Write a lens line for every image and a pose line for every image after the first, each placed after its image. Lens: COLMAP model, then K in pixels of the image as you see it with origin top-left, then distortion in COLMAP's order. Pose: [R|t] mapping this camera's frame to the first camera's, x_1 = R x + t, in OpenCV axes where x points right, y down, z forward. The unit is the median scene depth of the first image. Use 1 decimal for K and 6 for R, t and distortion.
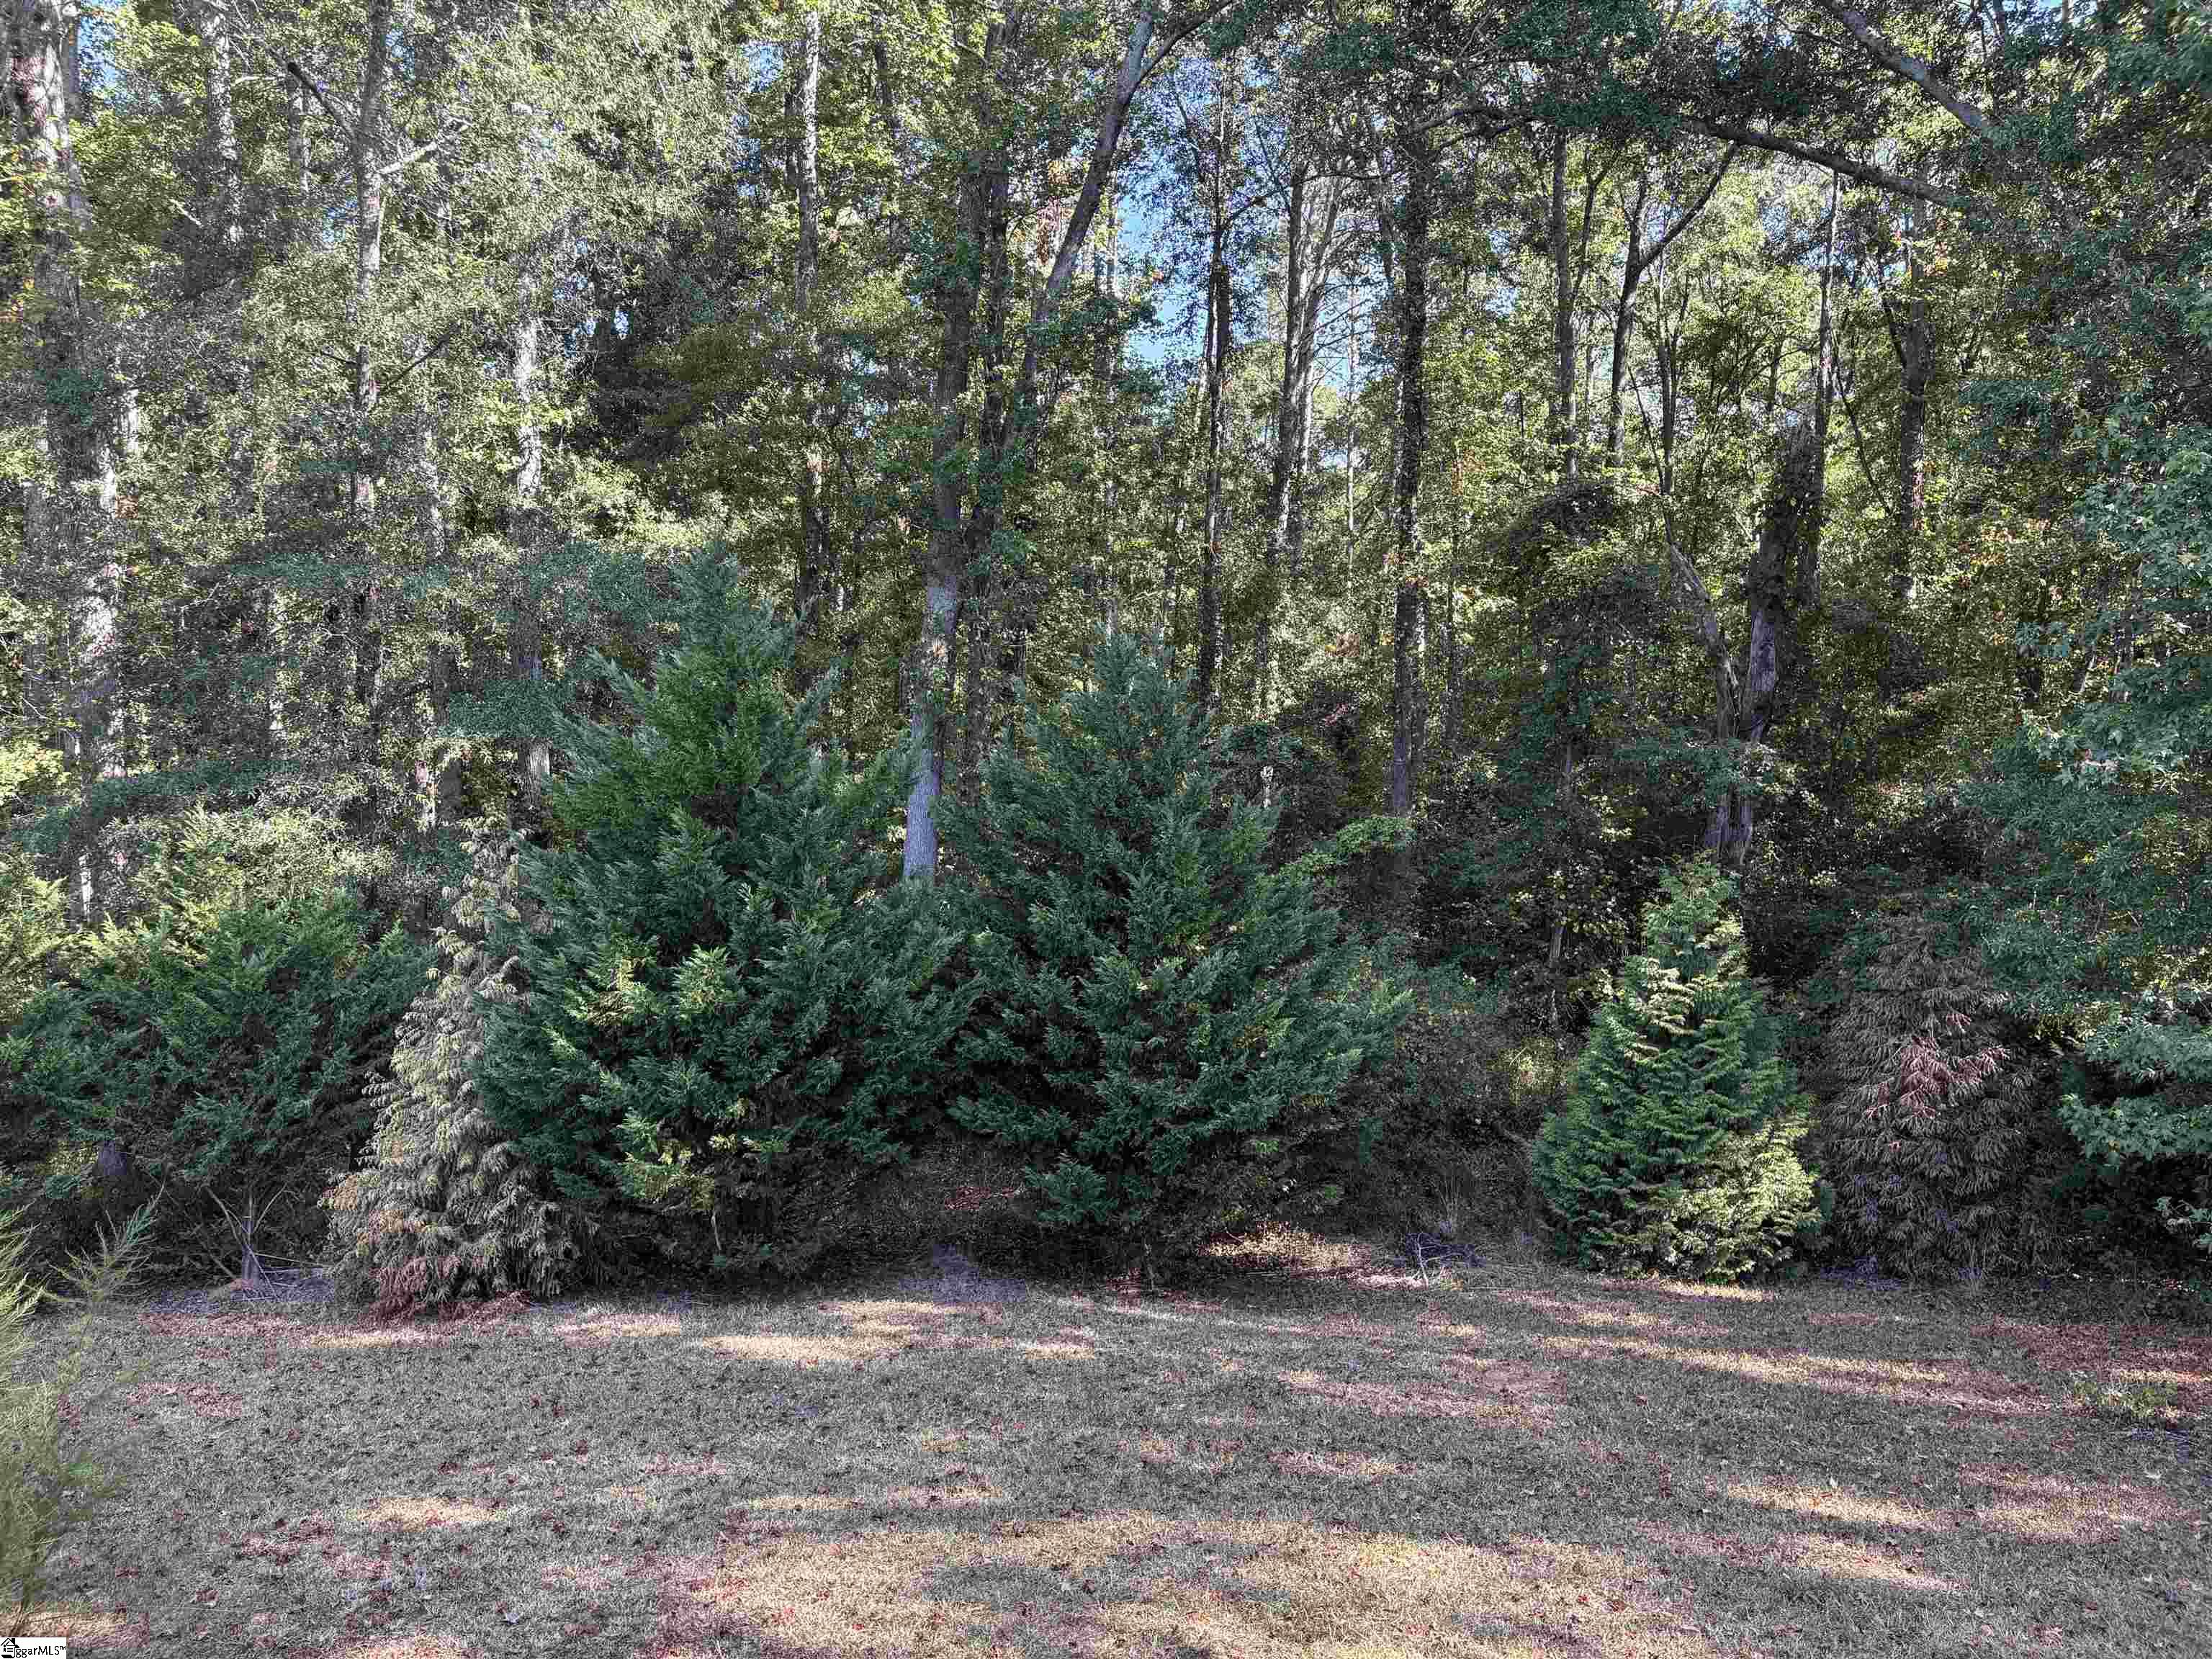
lens RADIAL K [[1657.5, 0, 1109.2], [0, 1657.5, 833.6], [0, 0, 1]] dist [0.098500, -0.114468]
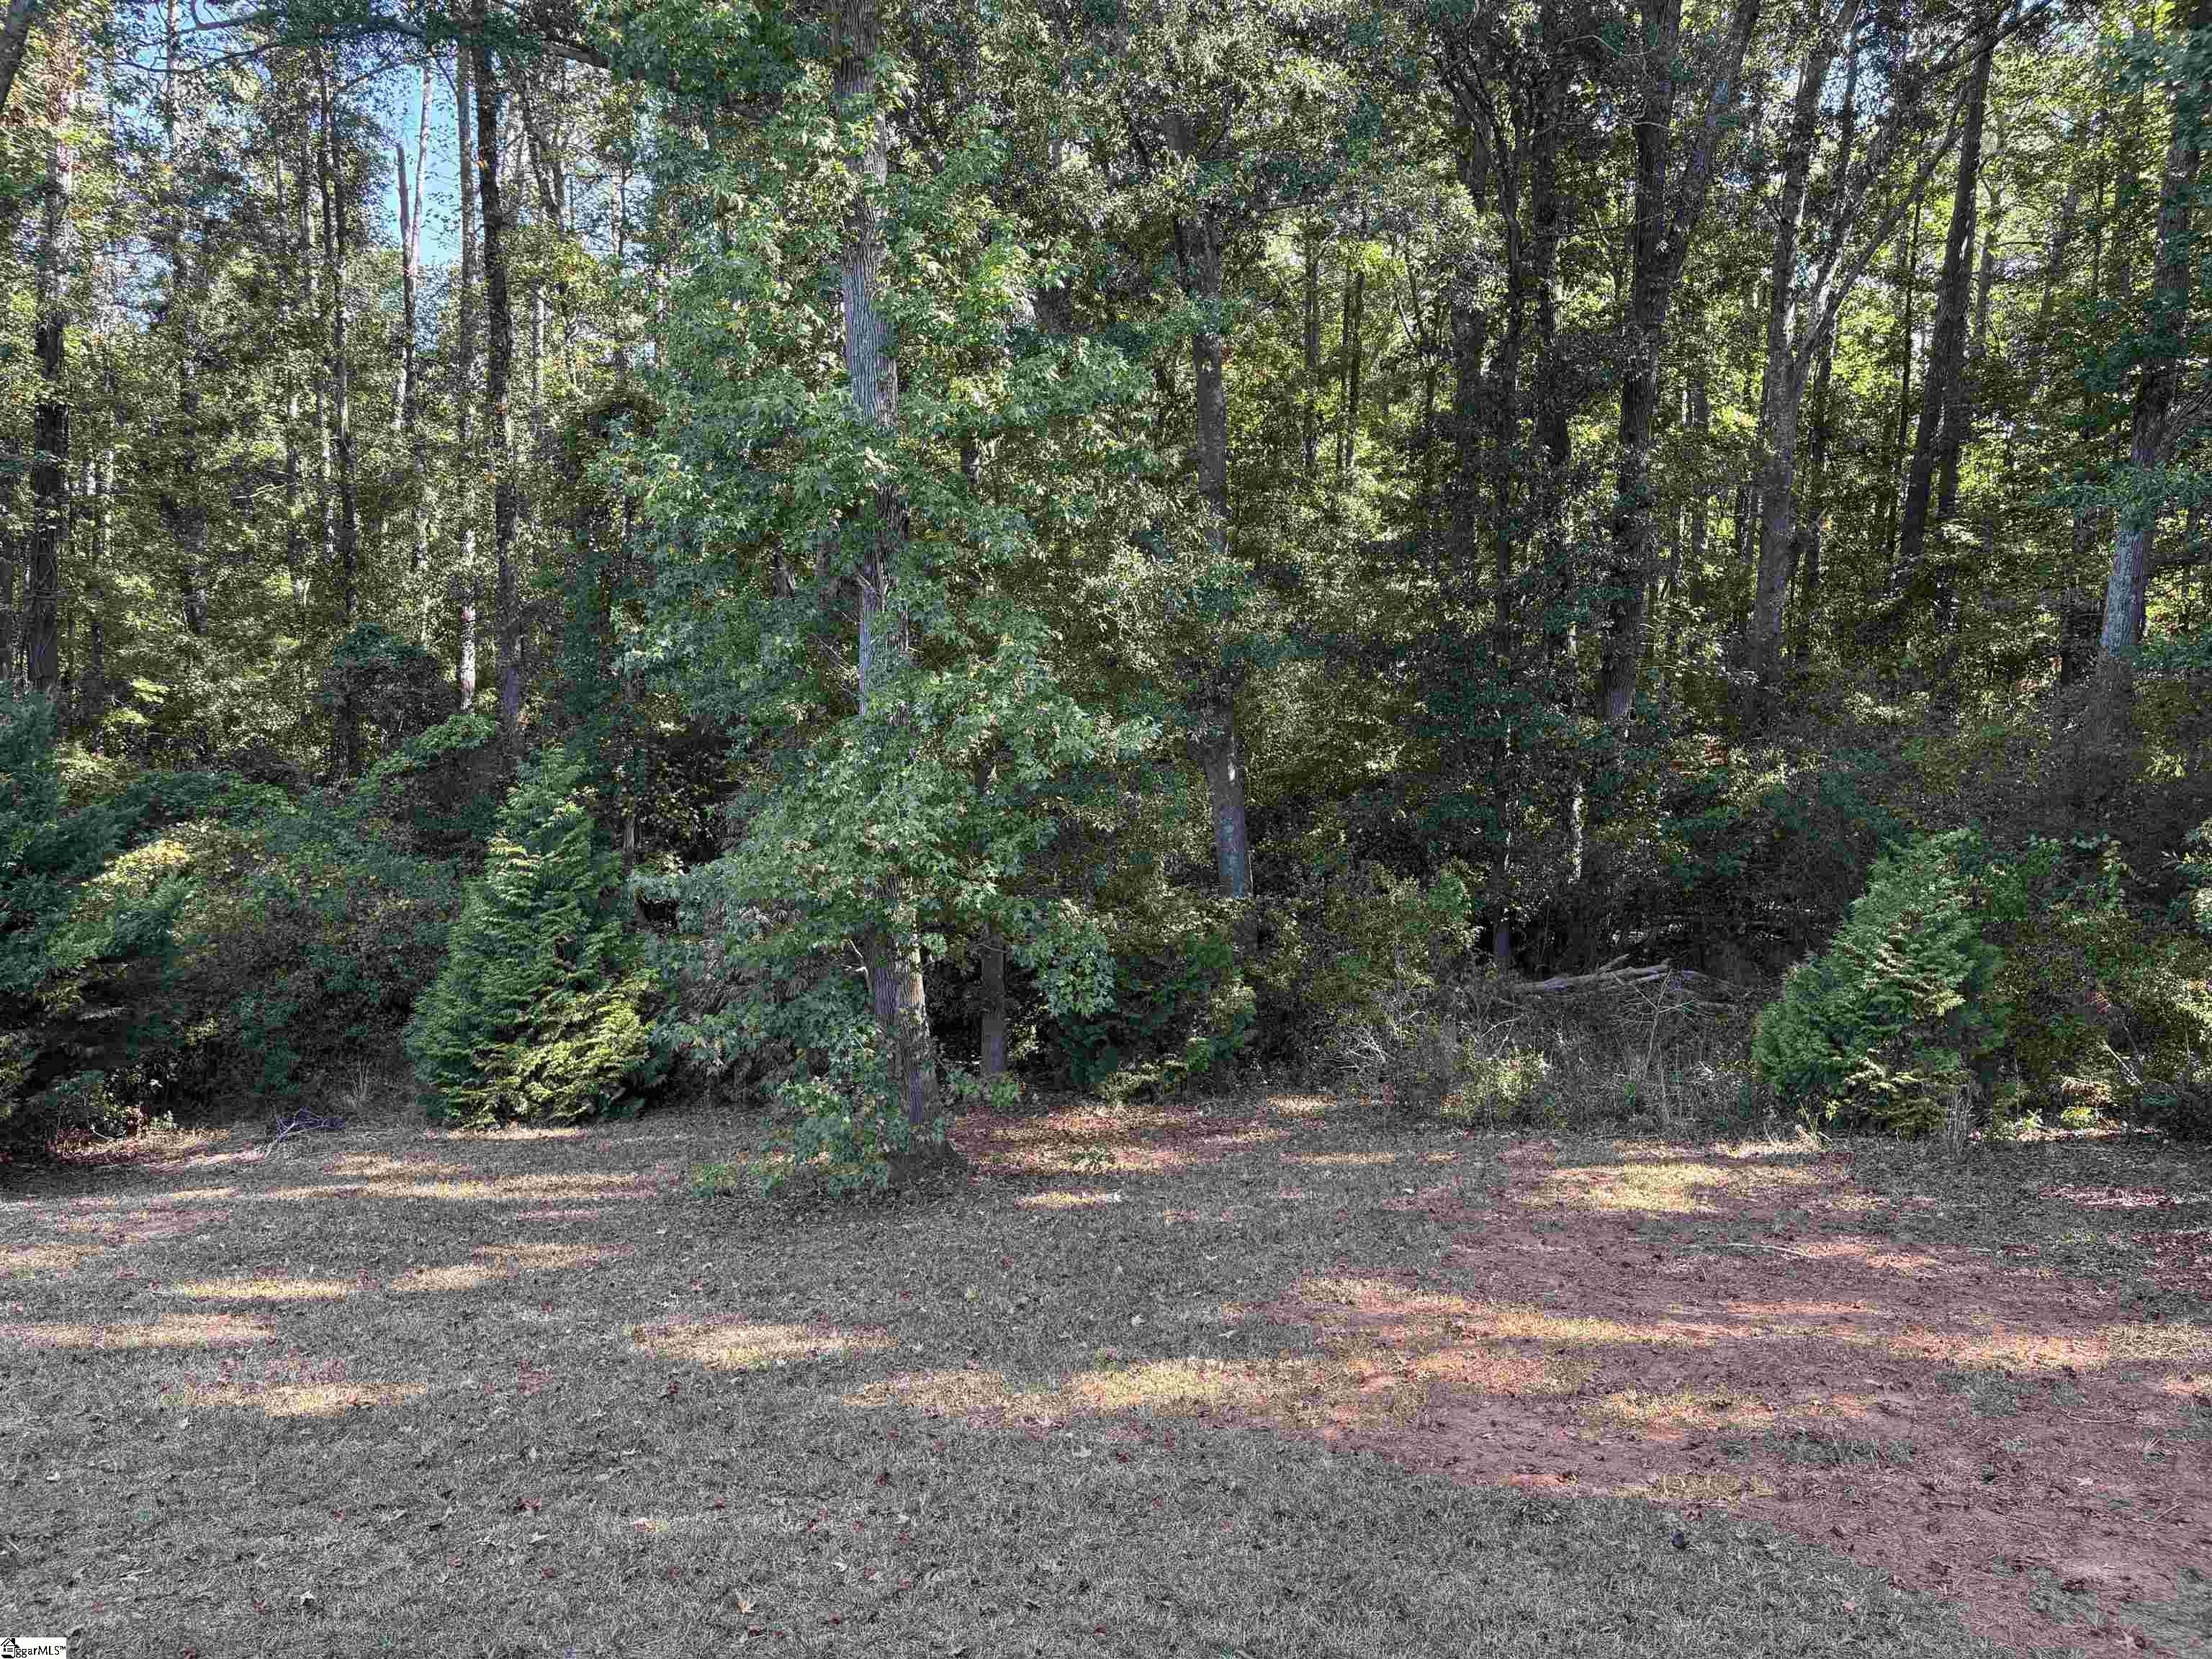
lens RADIAL K [[1669.3, 0, 1106.0], [0, 1669.3, 829.5], [0, 0, 1]] dist [0.015387, 0.000170]
pose [[0.942908, -0.038434, 0.330828, 0.341342], [0.021269, 0.998240, 0.055350, 0.017227], [-0.332373, -0.045154, 0.942066, -0.156374]]
